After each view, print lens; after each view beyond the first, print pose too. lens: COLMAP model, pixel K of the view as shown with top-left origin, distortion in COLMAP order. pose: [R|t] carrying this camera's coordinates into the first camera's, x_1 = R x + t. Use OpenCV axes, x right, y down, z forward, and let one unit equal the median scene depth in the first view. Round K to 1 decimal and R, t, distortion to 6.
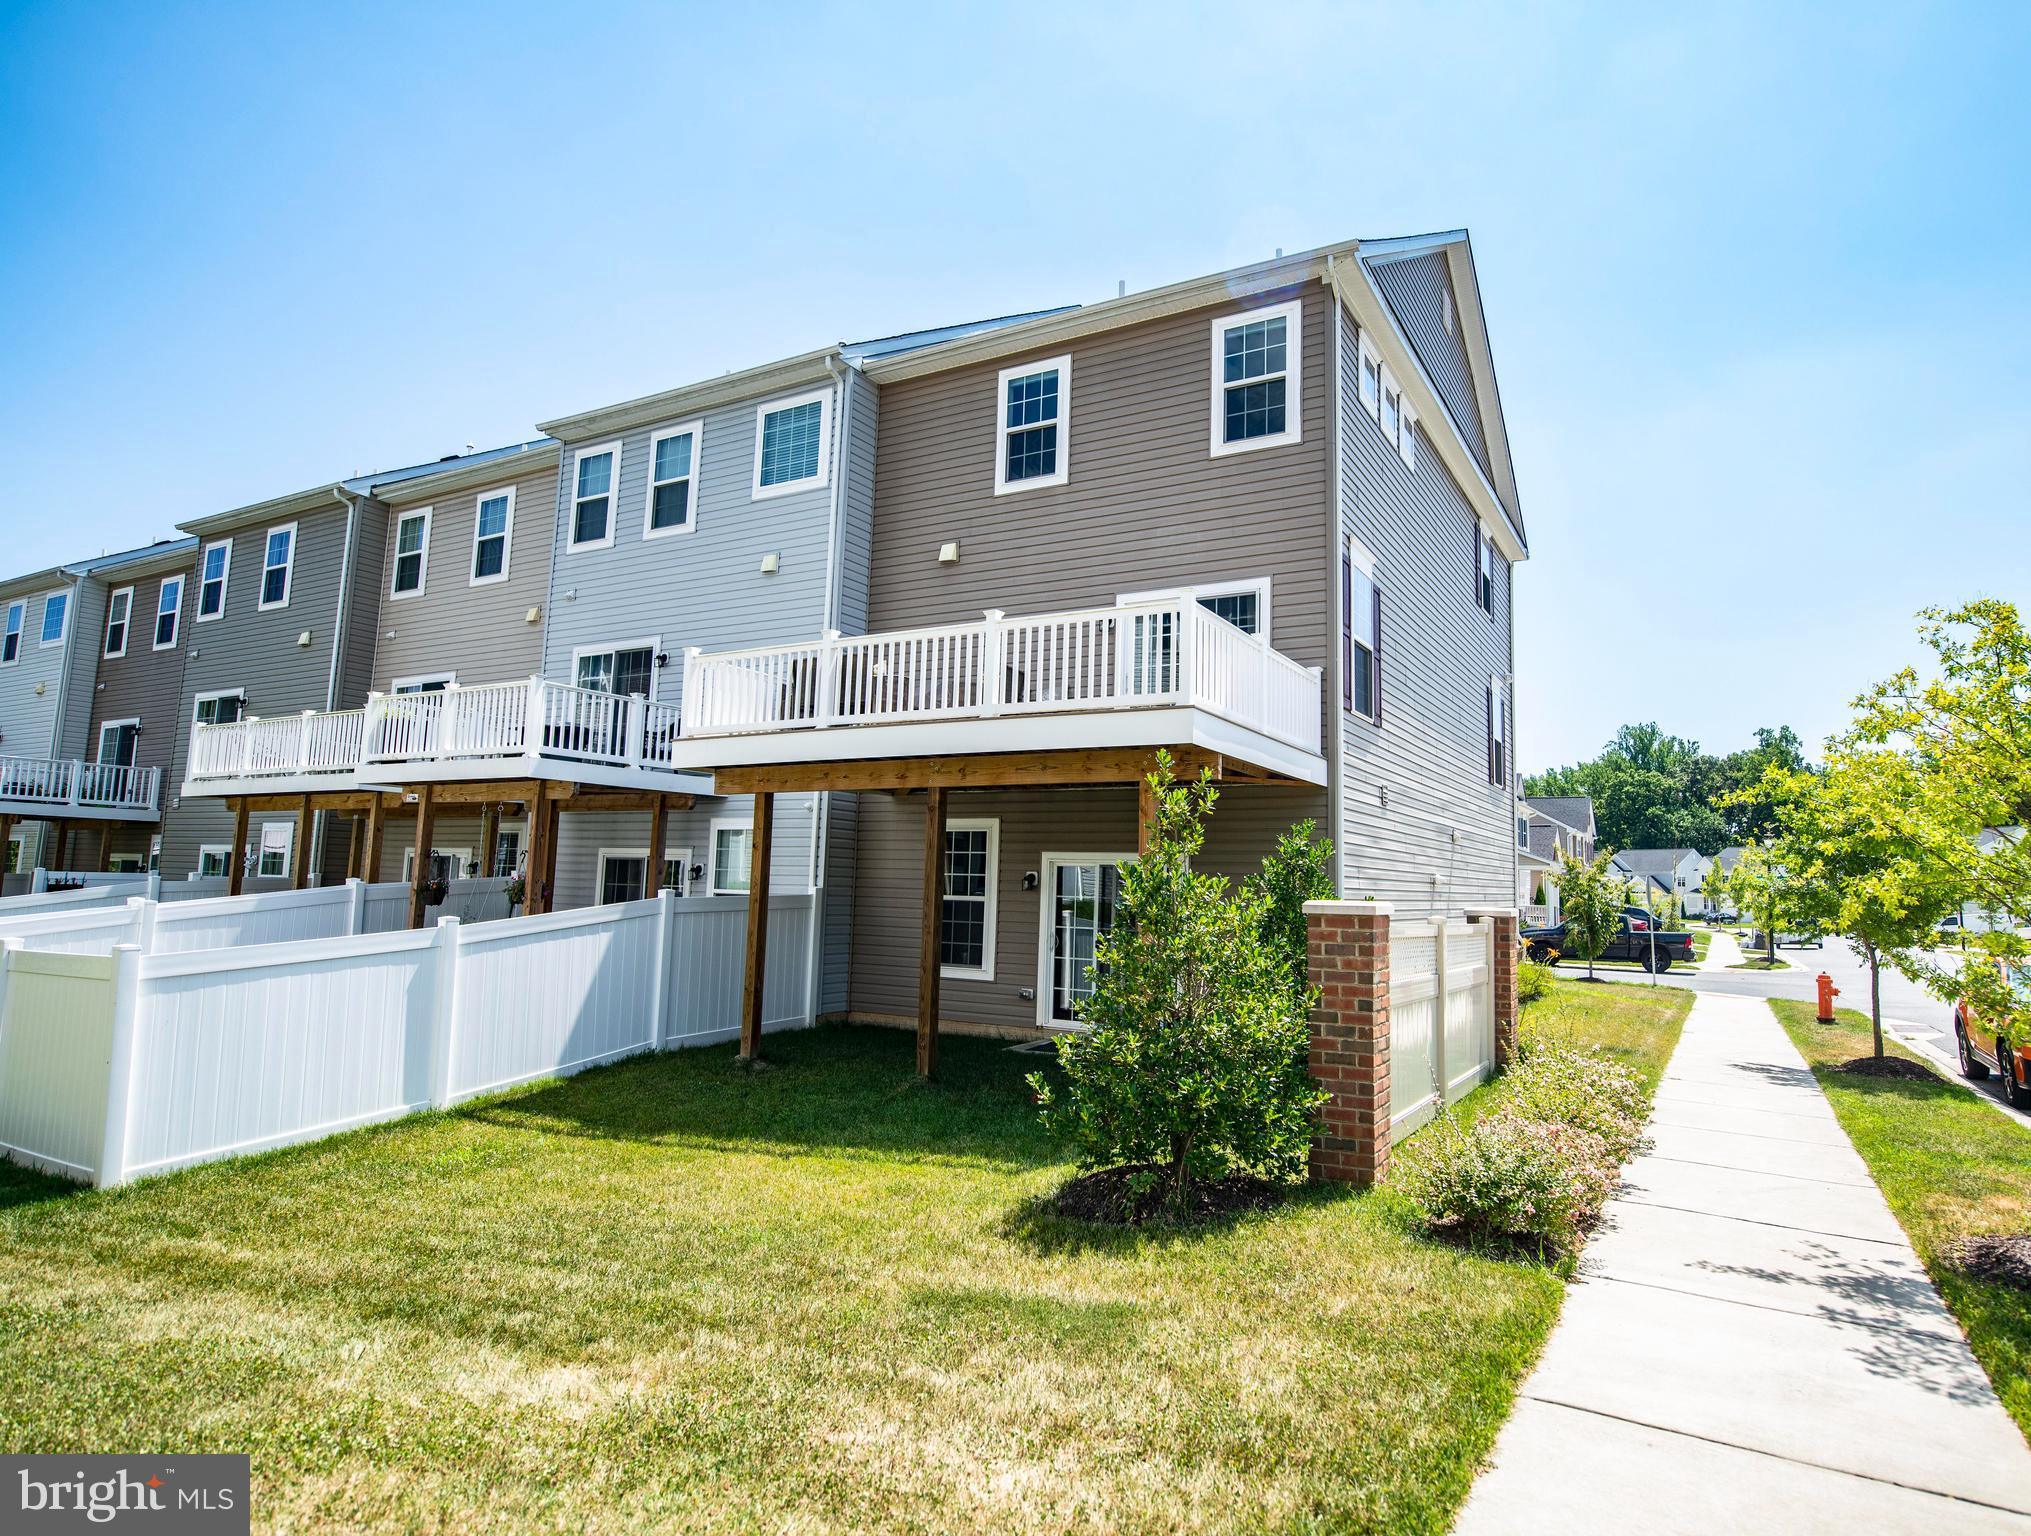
lens RADIAL K [[1176.0, 0, 1019.3], [0, 1176.0, 761.0], [0, 0, 1]] dist [0.025828, 0.000249]
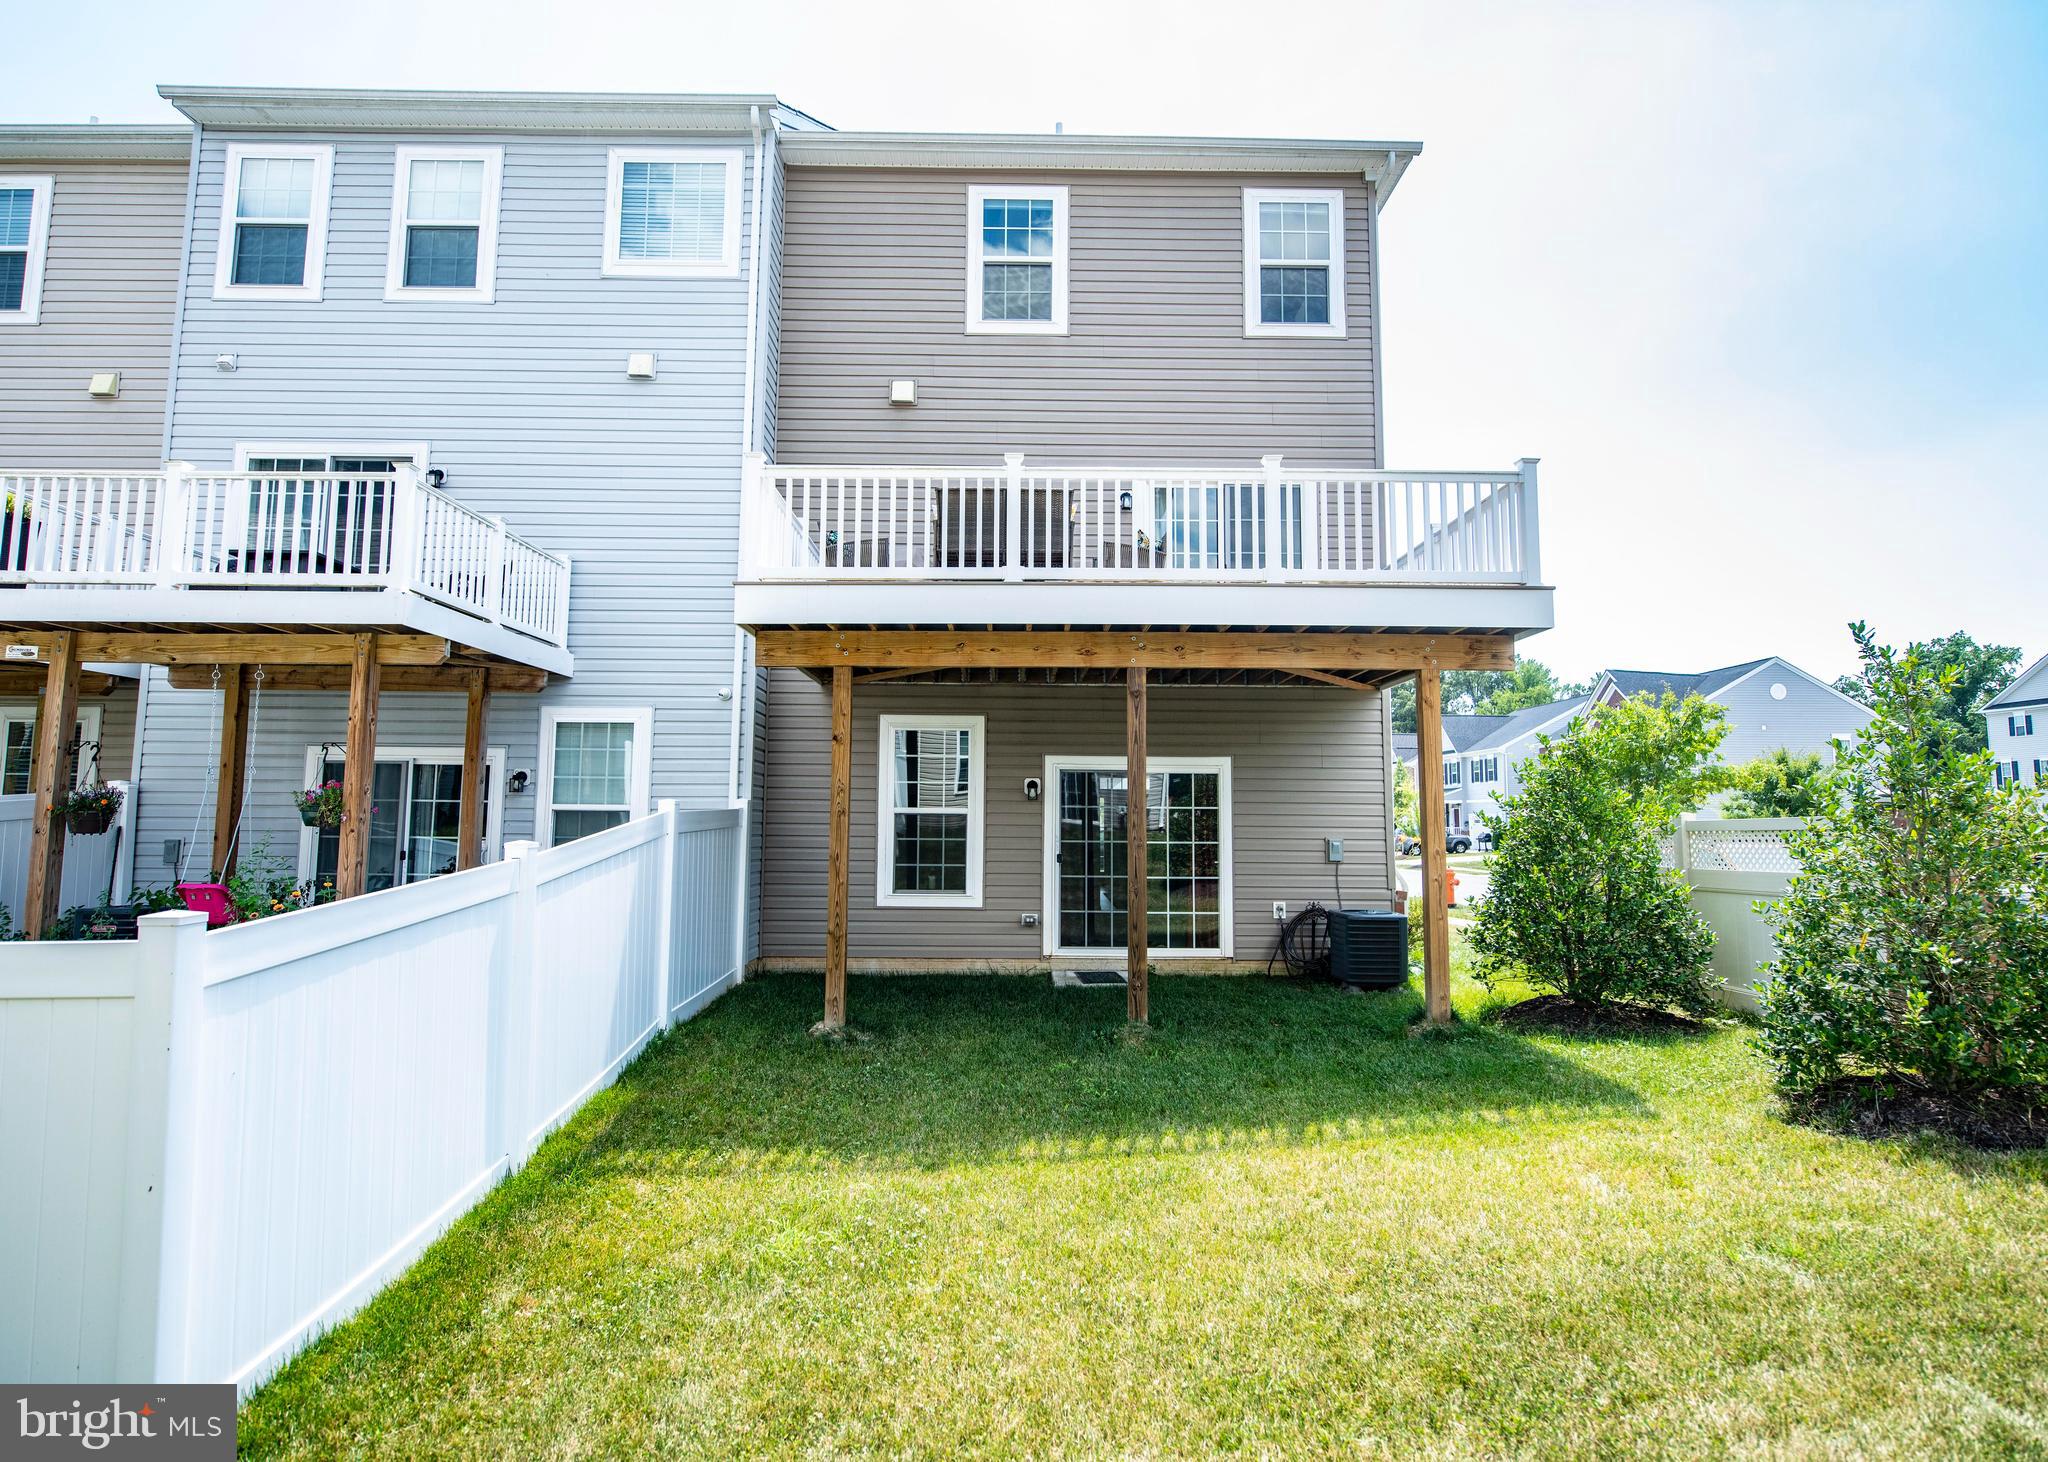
lens RADIAL K [[1137.0, 0, 1024.3], [0, 1137.0, 726.8], [0, 0, 1]] dist [0.001096, 0.000003]
pose [[0.854367, 0.025131, 0.519062, -0.415949], [-0.042725, 0.998845, 0.021964, 0.037505], [-0.517911, -0.040942, 0.854454, 0.286168]]
